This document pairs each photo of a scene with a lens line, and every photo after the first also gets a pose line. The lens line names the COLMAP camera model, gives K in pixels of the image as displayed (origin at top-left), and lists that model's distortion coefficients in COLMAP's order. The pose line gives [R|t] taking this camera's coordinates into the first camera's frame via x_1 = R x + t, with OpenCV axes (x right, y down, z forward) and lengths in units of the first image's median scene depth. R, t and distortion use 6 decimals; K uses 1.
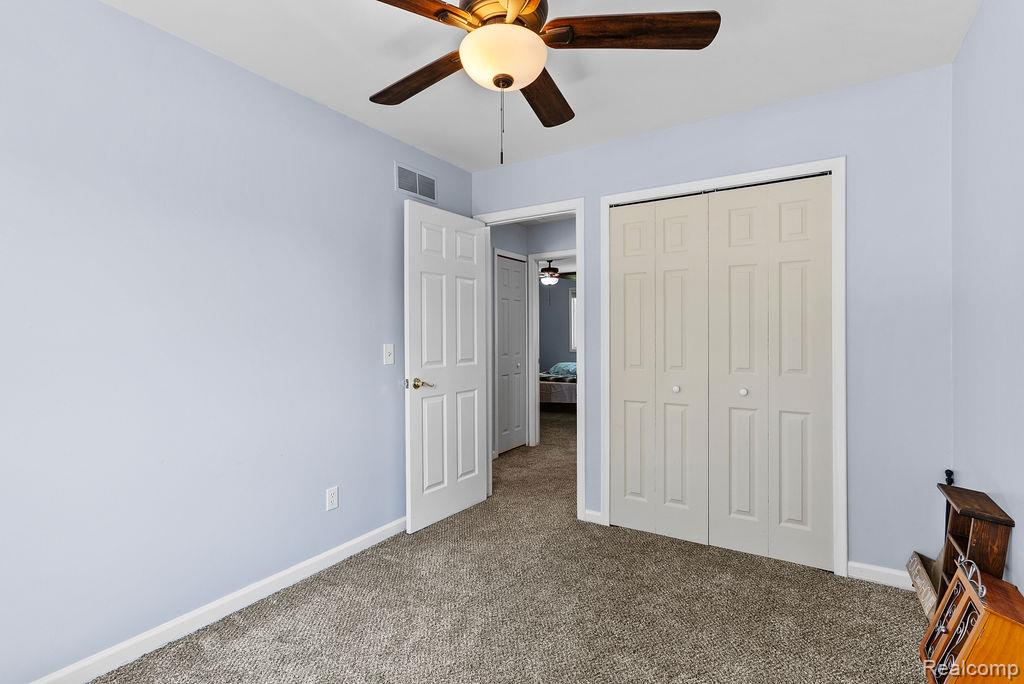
lens RADIAL K [[486.5, 0, 509.3], [0, 486.5, 340.5], [0, 0, 1]] dist [-0.003096, -0.000088]
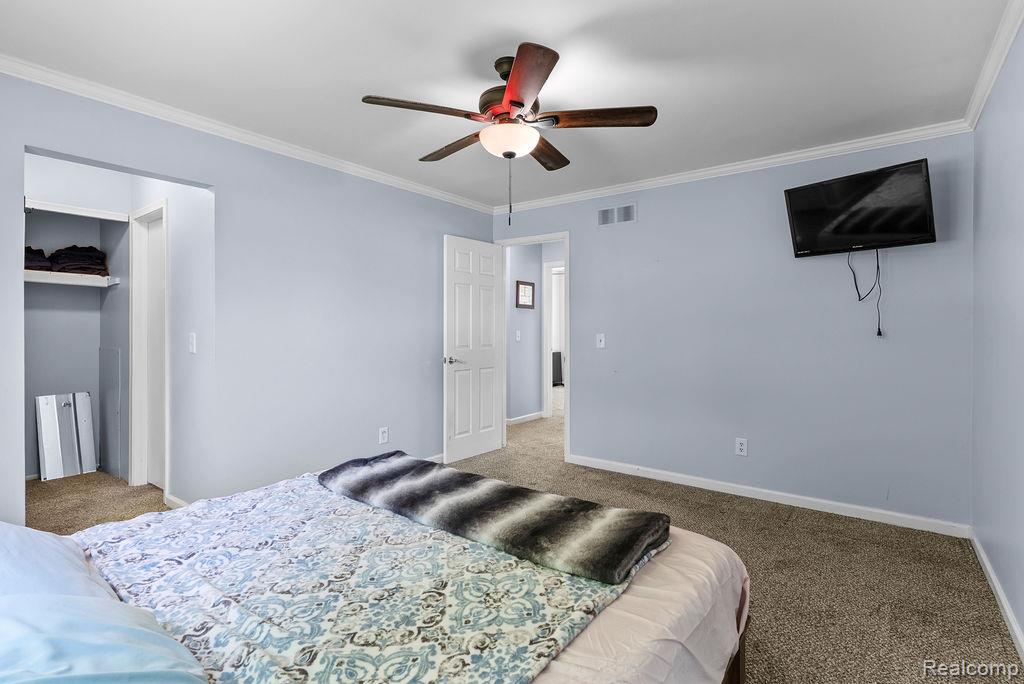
lens RADIAL K [[486.5, 0, 513.8], [0, 486.5, 338.6], [0, 0, 1]] dist [-0.003096, -0.000088]
pose [[0.997975, 0.005138, -0.063404, 0.085128], [-0.004851, 0.999977, 0.004676, 0.013859], [0.063427, -0.004359, 0.997977, -0.425389]]
